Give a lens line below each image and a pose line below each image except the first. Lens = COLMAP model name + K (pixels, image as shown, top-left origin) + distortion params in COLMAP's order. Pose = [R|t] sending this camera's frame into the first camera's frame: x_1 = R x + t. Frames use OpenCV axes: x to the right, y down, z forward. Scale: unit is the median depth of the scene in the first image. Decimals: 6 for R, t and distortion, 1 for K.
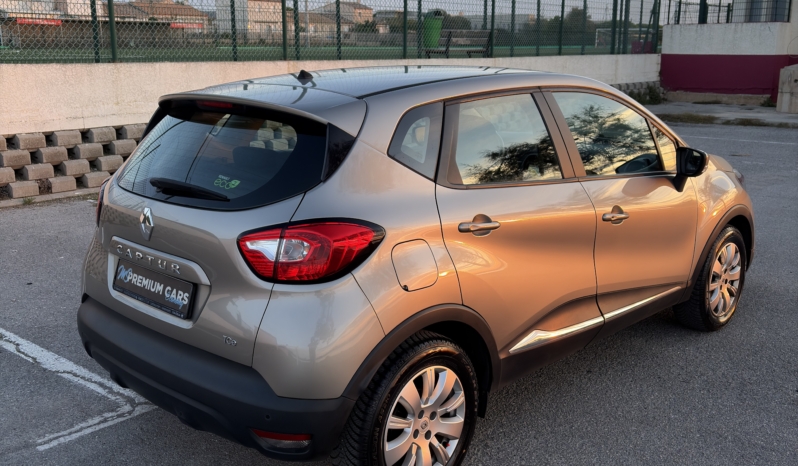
lens RADIAL K [[795.2, 0, 403.1], [0, 795.2, 234.4], [0, 0, 1]] dist [0.049371, 0.000000]
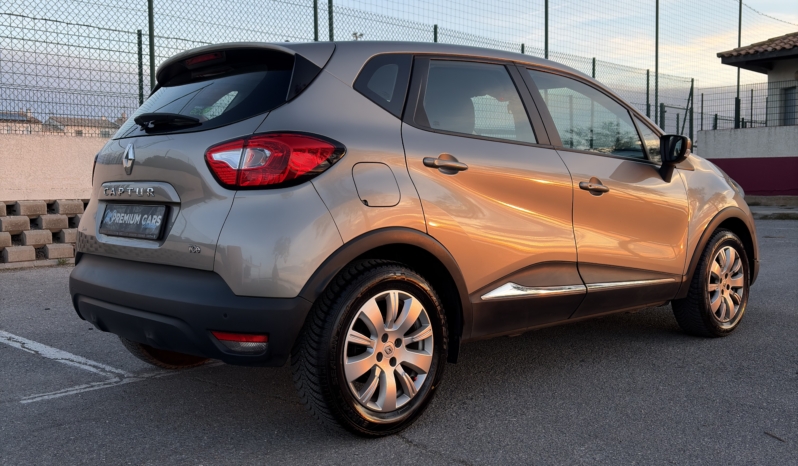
lens RADIAL K [[795.2, 0, 405.3], [0, 795.2, 231.8], [0, 0, 1]] dist [0.049371, 0.000000]
pose [[0.998284, -0.007704, -0.058051, 0.089170], [-0.001904, 0.986514, -0.163668, 0.213255], [0.058529, 0.163497, 0.984806, -0.008524]]
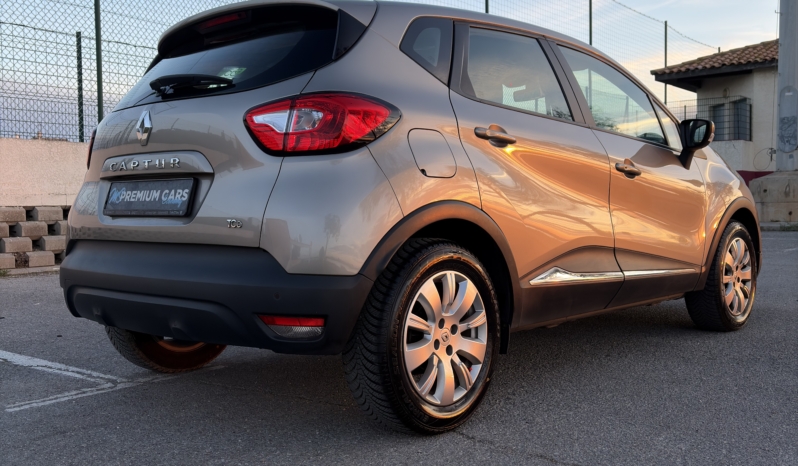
lens RADIAL K [[795.2, 0, 406.6], [0, 795.2, 234.1], [0, 0, 1]] dist [0.049371, 0.000000]
pose [[0.999301, -0.016033, 0.033761, -0.038553], [0.022011, 0.982510, -0.184903, 0.241968], [-0.030206, 0.185517, 0.982177, 0.075068]]
